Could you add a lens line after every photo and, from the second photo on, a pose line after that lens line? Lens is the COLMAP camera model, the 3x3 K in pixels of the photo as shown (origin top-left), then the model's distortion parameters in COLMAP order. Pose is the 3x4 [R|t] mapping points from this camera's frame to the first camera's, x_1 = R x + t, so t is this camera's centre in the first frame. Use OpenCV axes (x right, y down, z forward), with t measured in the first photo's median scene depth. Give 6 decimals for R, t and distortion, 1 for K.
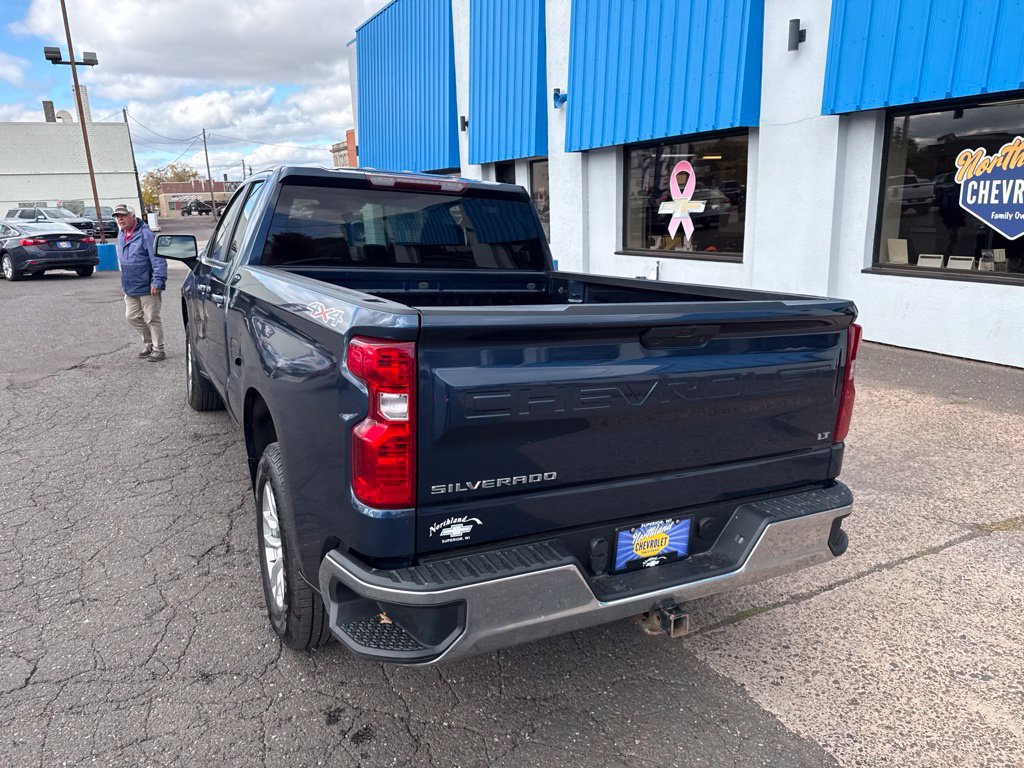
lens RADIAL K [[721.3, 0, 513.3], [0, 721.3, 381.6], [0, 0, 1]] dist [0.027293, -0.034547]
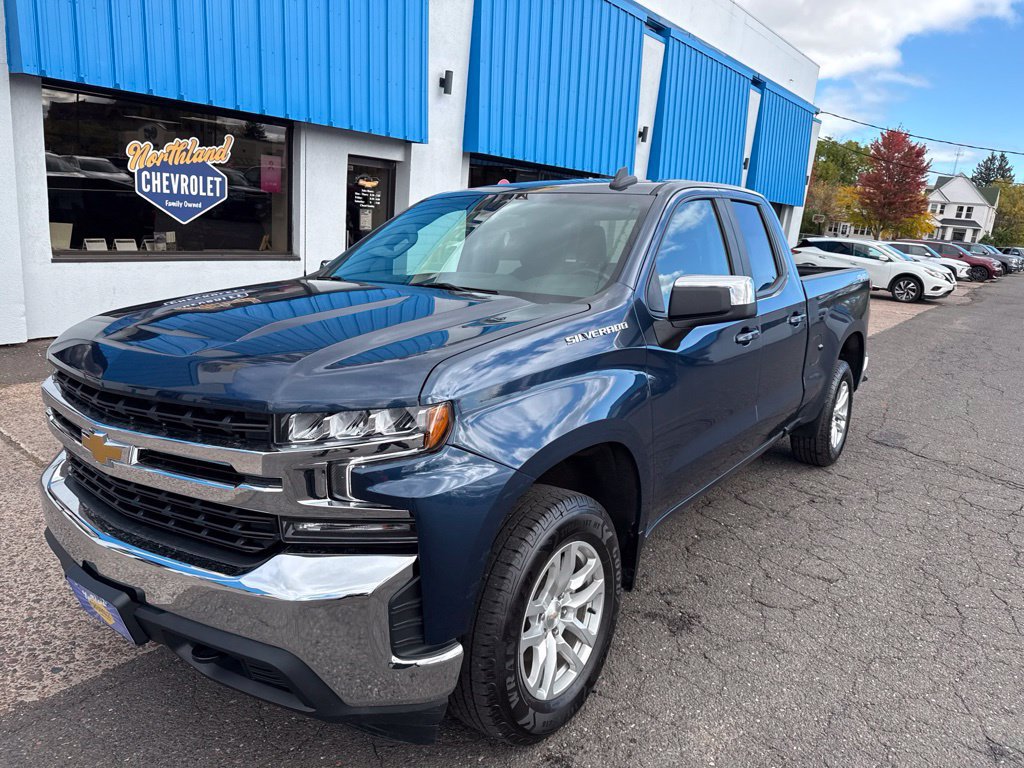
lens RADIAL K [[729.7, 0, 510.3], [0, 729.7, 382.1], [0, 0, 1]] dist [0.053265, -0.071055]
pose [[-0.441720, -0.217639, 0.870354, -0.694295], [0.148734, 0.938940, 0.310274, -0.250858], [-0.884738, 0.266506, -0.382378, 1.068625]]
